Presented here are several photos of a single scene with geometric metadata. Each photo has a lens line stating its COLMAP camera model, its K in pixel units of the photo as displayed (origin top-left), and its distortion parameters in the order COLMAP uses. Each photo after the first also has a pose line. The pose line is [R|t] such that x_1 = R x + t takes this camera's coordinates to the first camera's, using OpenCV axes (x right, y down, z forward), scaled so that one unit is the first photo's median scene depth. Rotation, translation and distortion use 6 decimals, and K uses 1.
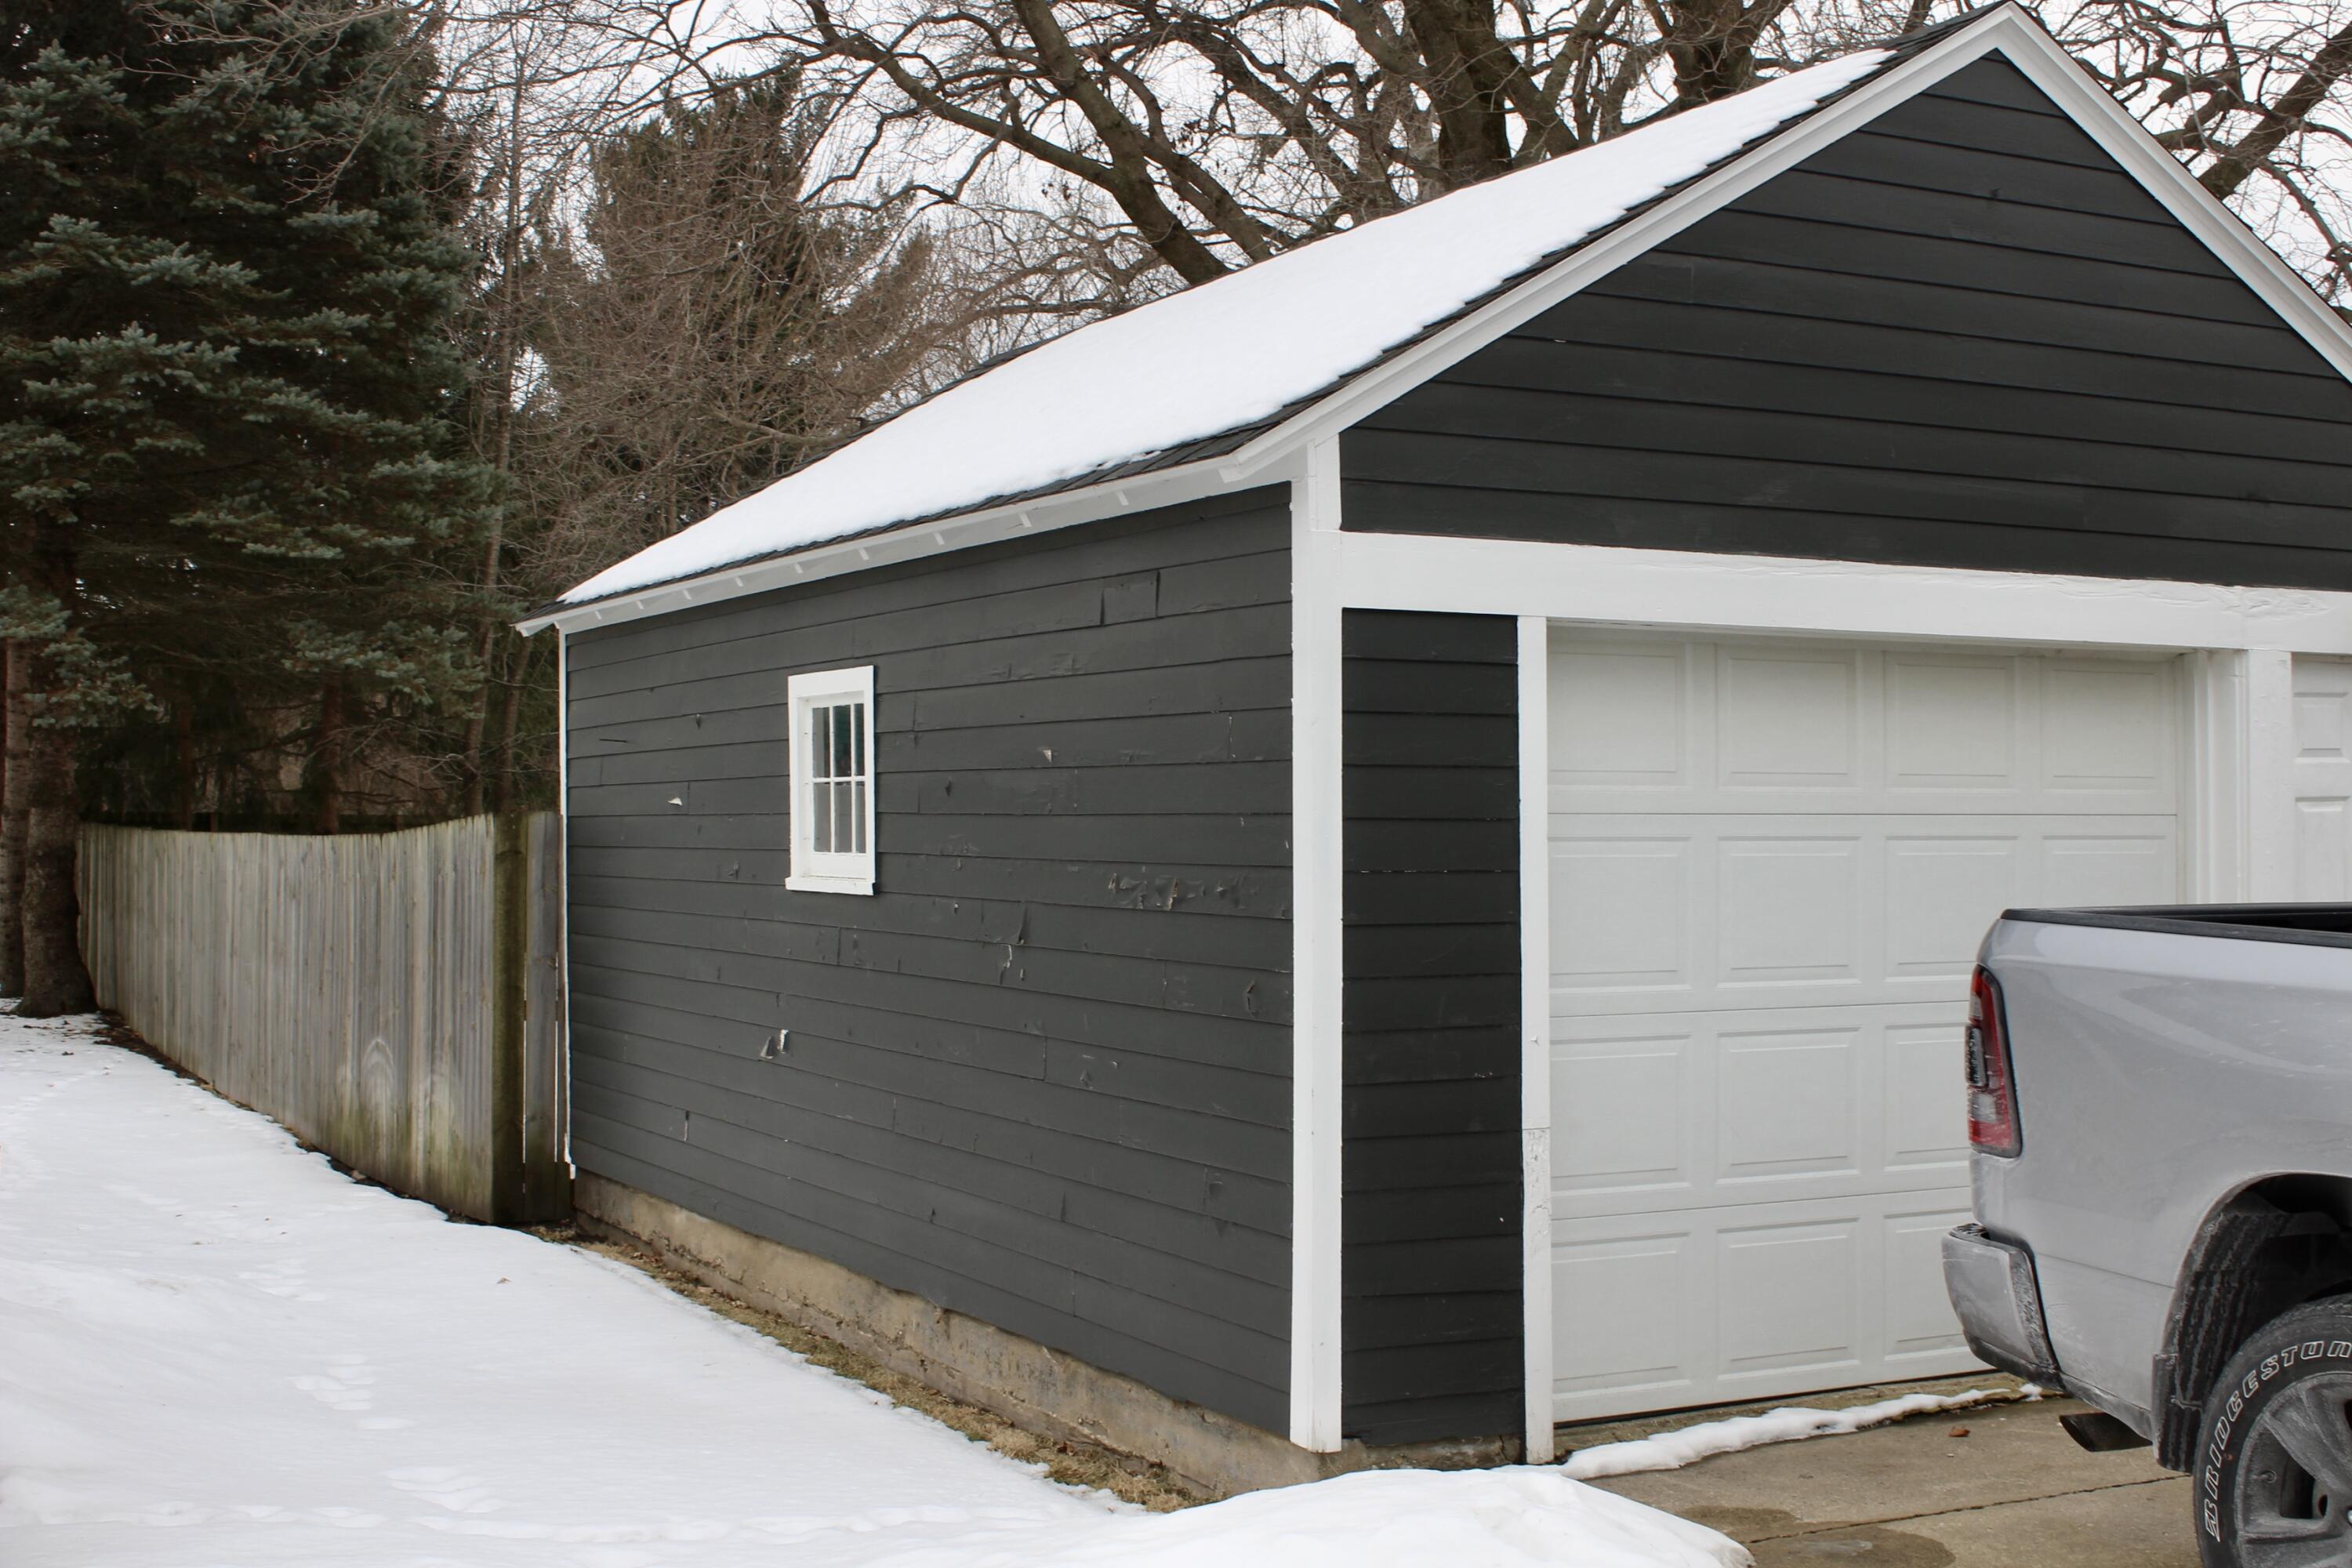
lens RADIAL K [[3011.0, 0, 1176.0], [0, 3011.0, 784.0], [0, 0, 1]] dist [0.033754, 0.031935]
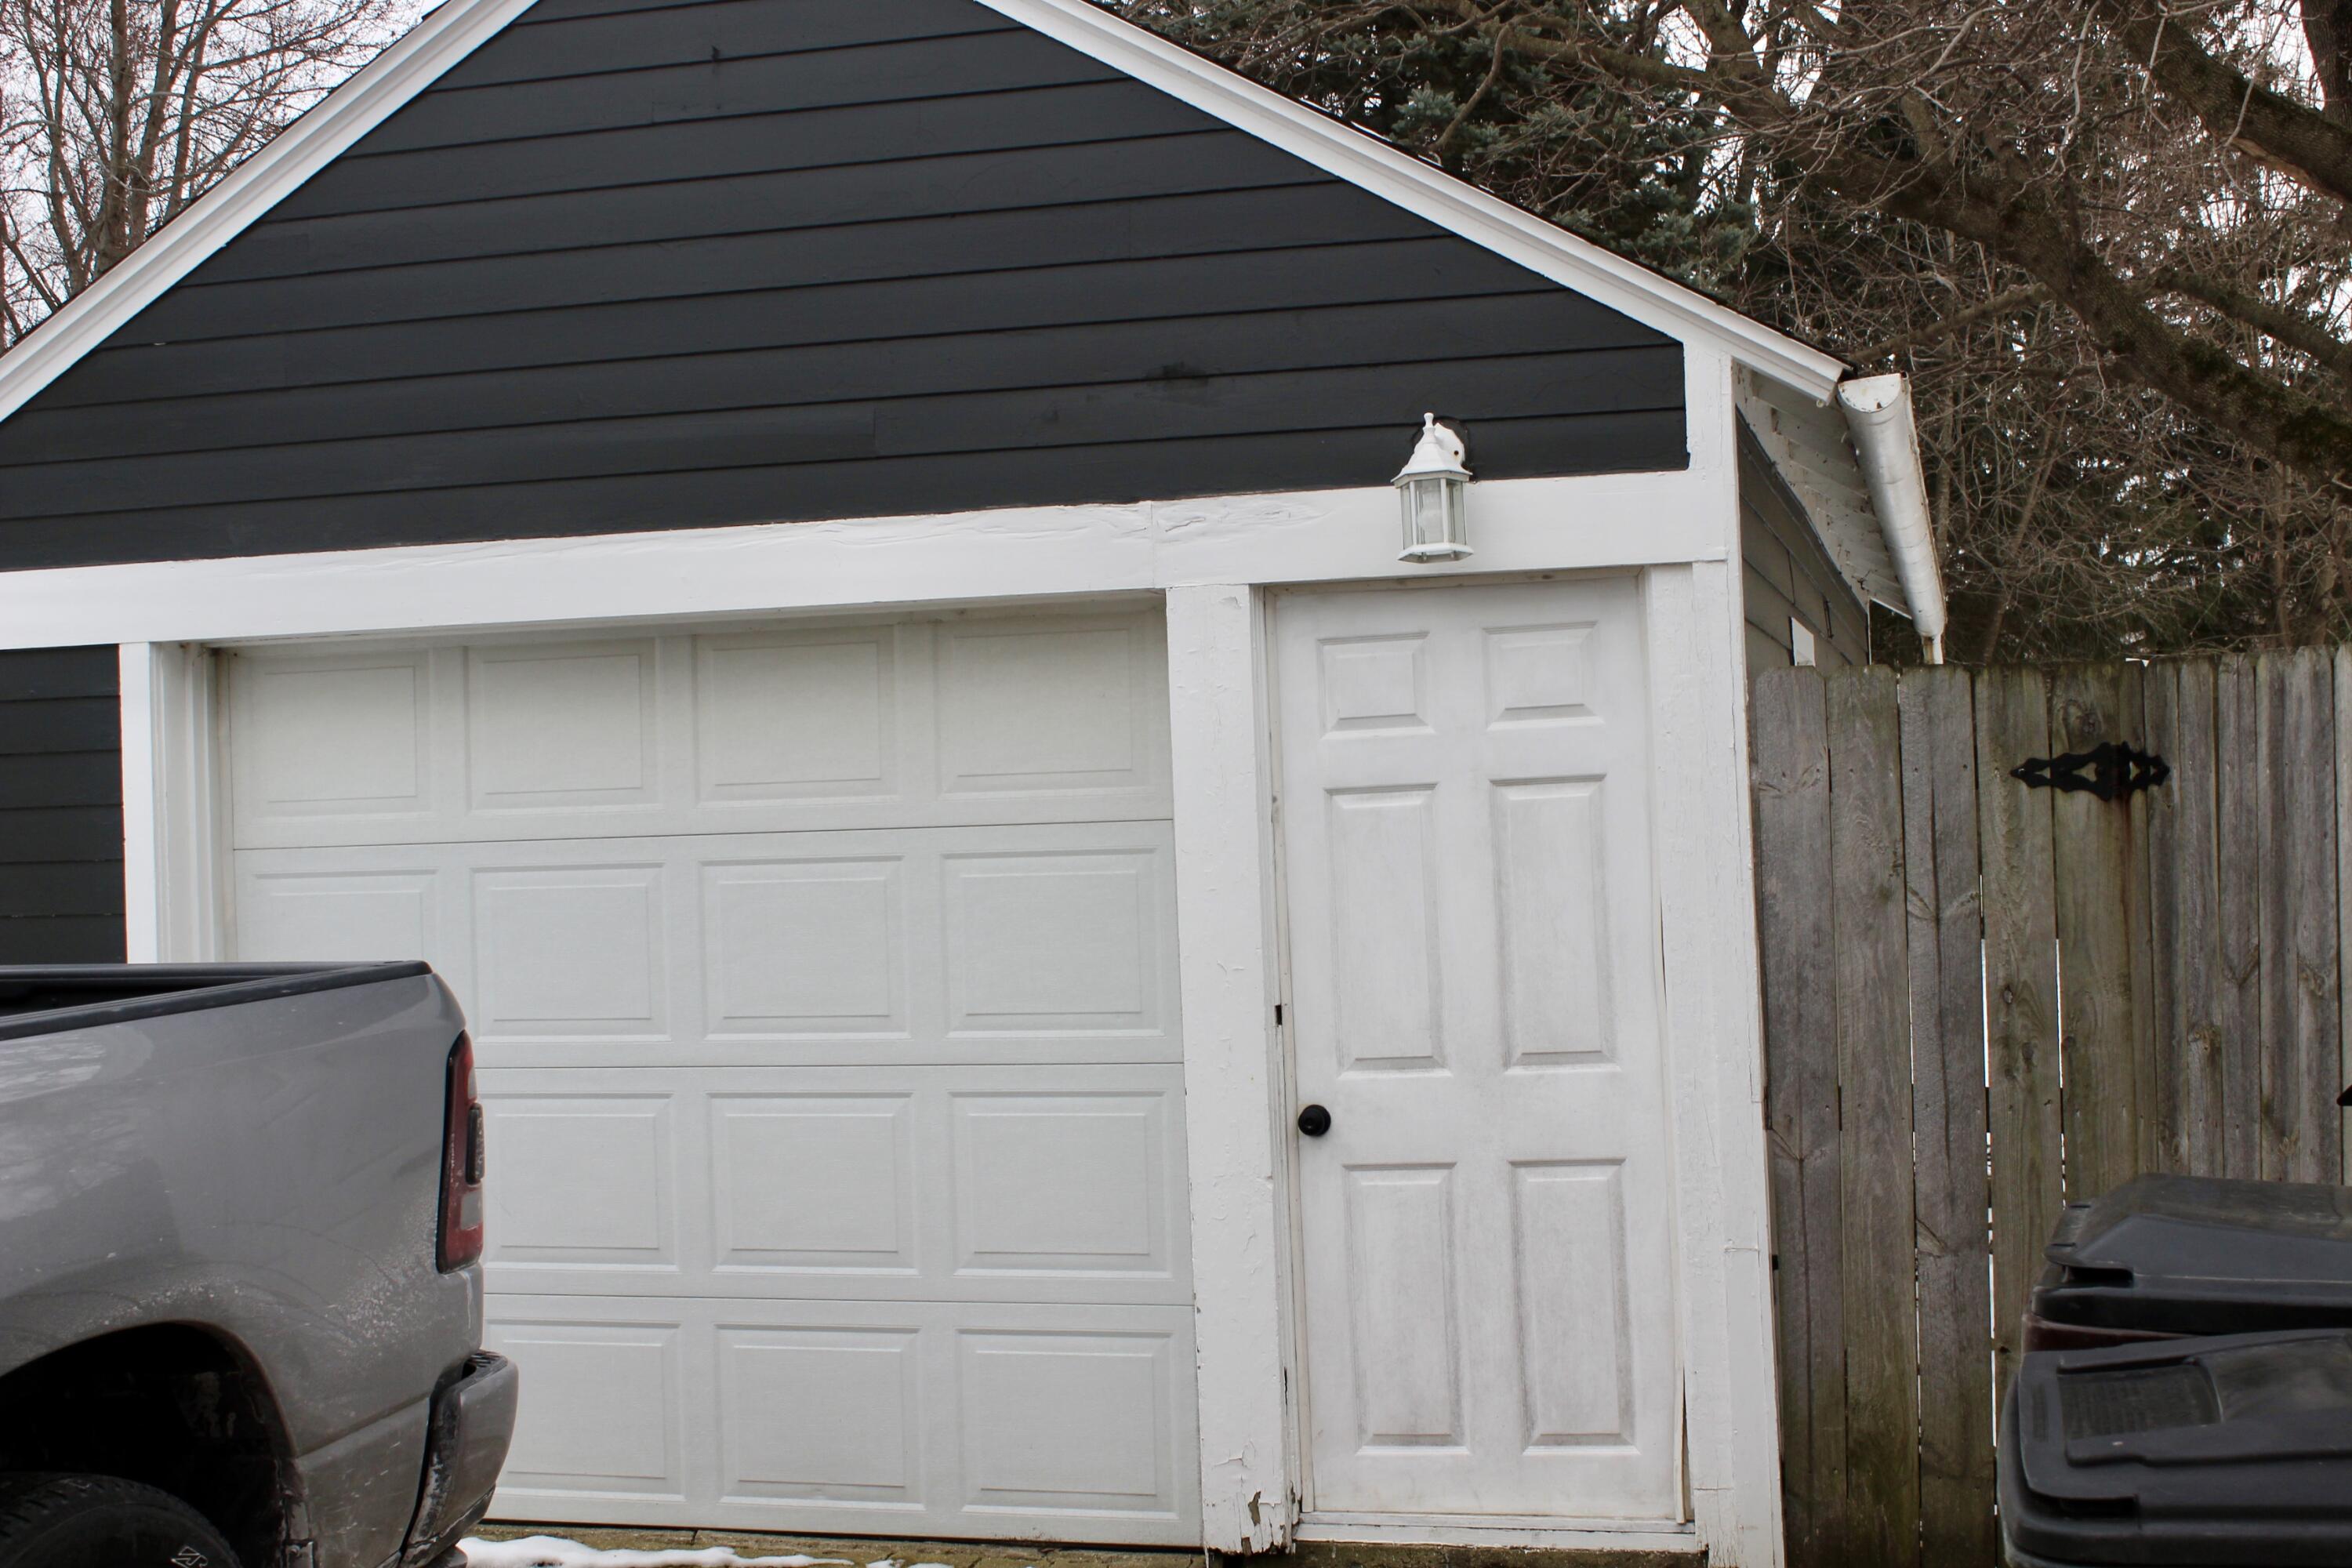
lens RADIAL K [[3004.3, 0, 1176.0], [0, 3004.3, 784.0], [0, 0, 1]] dist [0.001820, -0.015956]
pose [[0.670327, -0.031778, -0.741385, 0.895652], [0.040501, 0.999160, -0.006209, 0.006400], [0.740960, -0.025865, 0.671051, 0.532025]]
